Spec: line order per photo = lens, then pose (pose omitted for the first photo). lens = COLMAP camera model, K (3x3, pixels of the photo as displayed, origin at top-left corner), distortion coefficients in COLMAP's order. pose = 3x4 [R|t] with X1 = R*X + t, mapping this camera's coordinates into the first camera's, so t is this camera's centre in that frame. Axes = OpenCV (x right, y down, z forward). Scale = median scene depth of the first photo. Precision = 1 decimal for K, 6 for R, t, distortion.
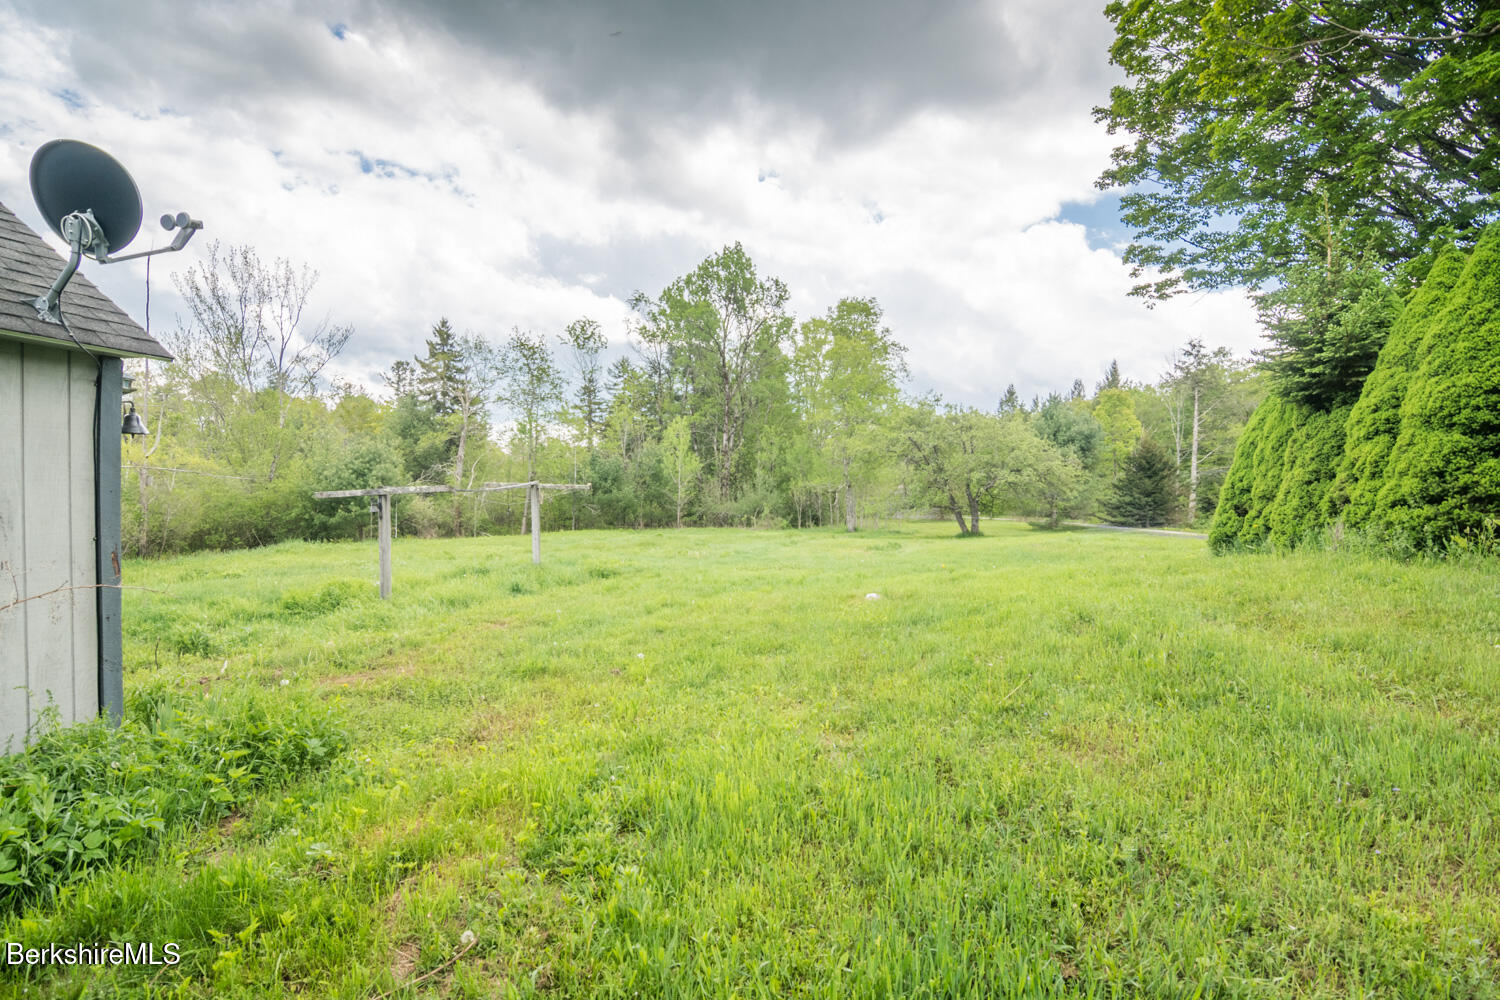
lens RADIAL K [[718.1, 0, 748.0], [0, 718.1, 496.0], [0, 0, 1]] dist [-0.020859, -0.001230]
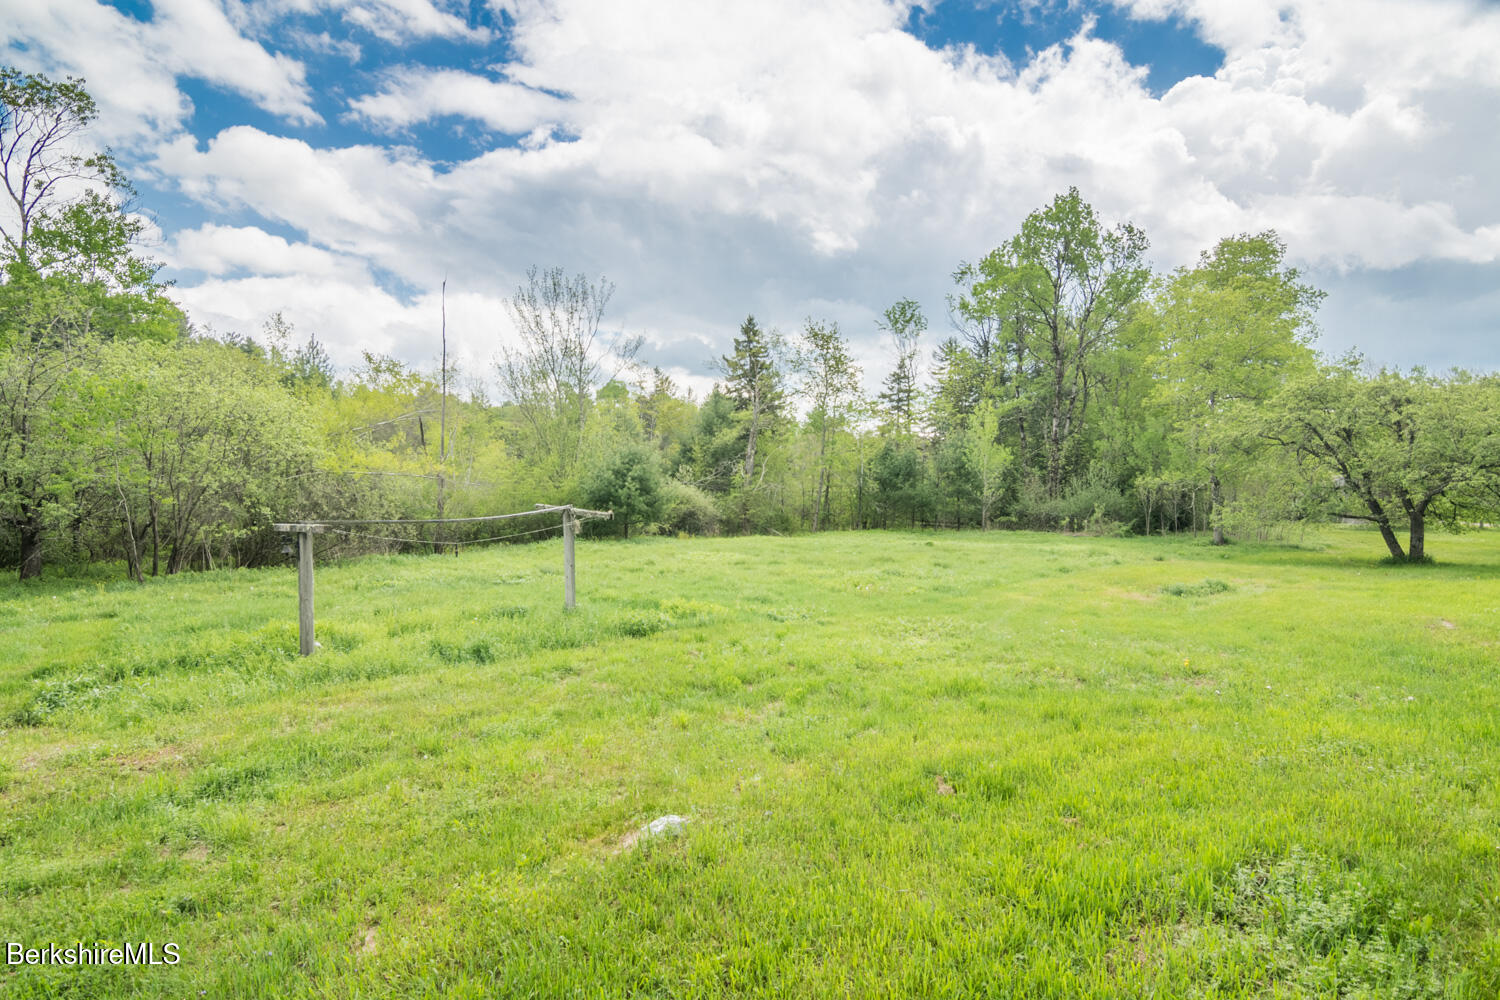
lens RADIAL K [[718.1, 0, 750.8], [0, 718.1, 498.3], [0, 0, 1]] dist [-0.020859, -0.001230]
pose [[0.875641, 0.017051, -0.482662, 0.067632], [-0.006233, 0.999692, 0.024008, -0.012268], [0.482923, -0.018014, 0.875478, 0.095539]]
